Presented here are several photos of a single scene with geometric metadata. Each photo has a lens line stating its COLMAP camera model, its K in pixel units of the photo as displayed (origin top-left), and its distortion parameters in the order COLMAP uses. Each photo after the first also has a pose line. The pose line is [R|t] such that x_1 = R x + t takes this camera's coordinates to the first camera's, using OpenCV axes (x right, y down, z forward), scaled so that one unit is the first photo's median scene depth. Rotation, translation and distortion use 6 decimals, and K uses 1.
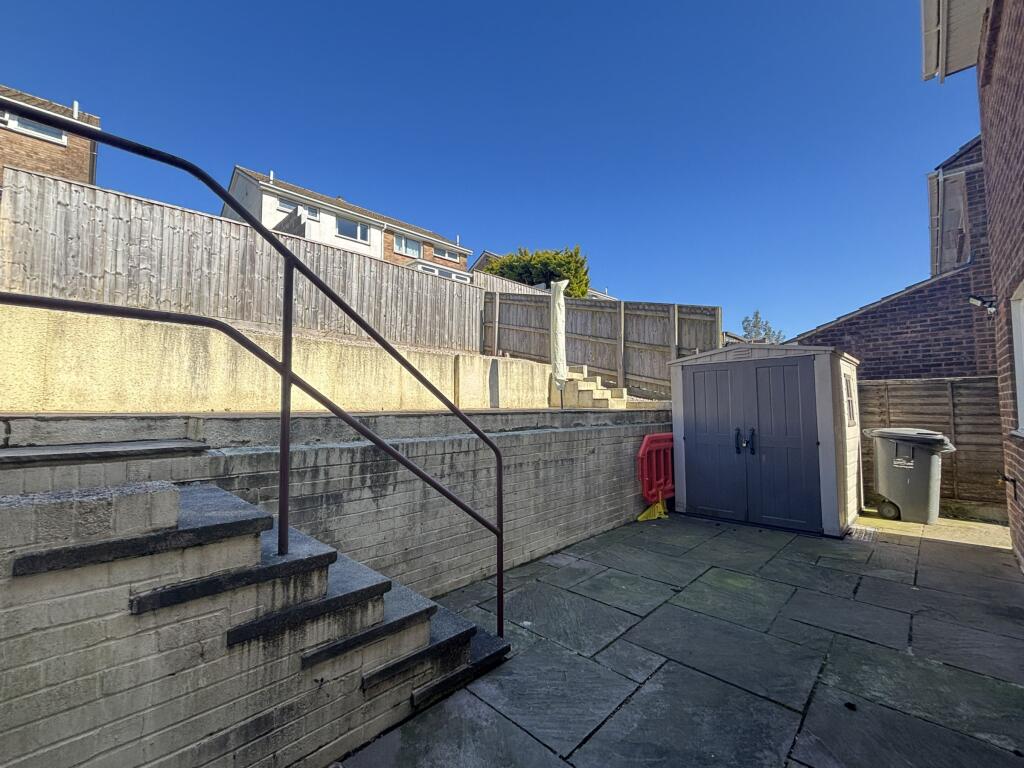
lens RADIAL K [[429.3, 0, 512.0], [0, 429.3, 384.0], [0, 0, 1]] dist [-0.002613, -0.000558]
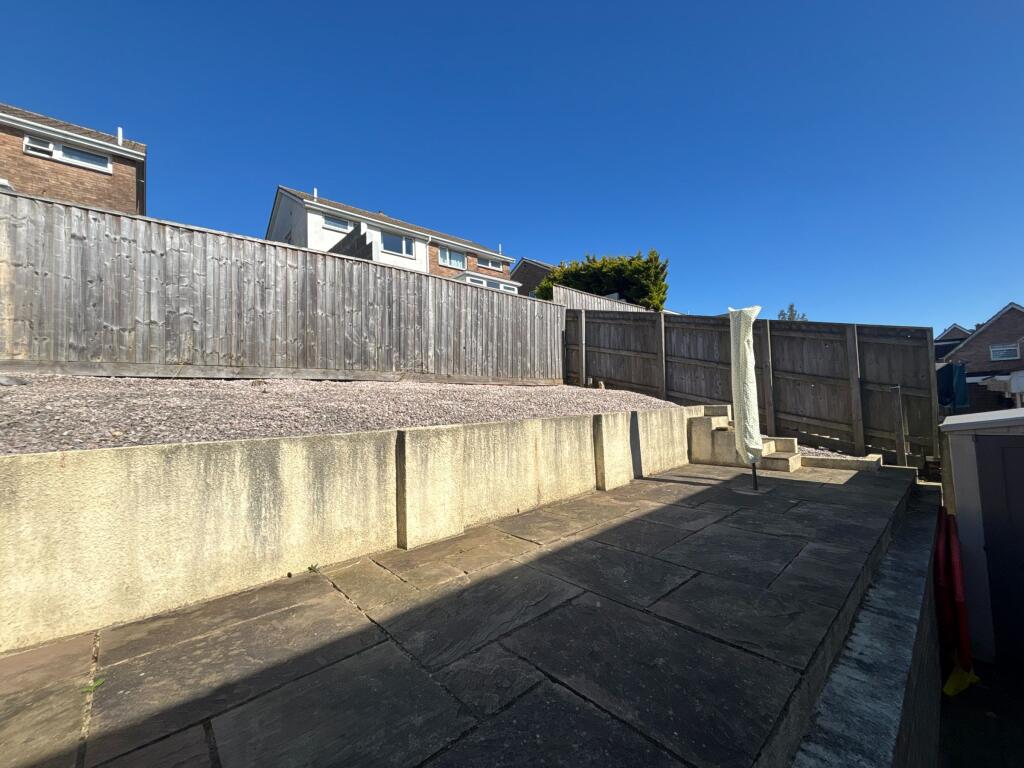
lens RADIAL K [[409.8, 0, 512.0], [0, 409.8, 384.0], [0, 0, 1]] dist [-0.002194, -0.000017]
pose [[0.997554, -0.033895, -0.061137, -0.176979], [0.034175, 0.999410, 0.003541, -0.098794], [0.060981, -0.005622, 0.998123, 0.231610]]
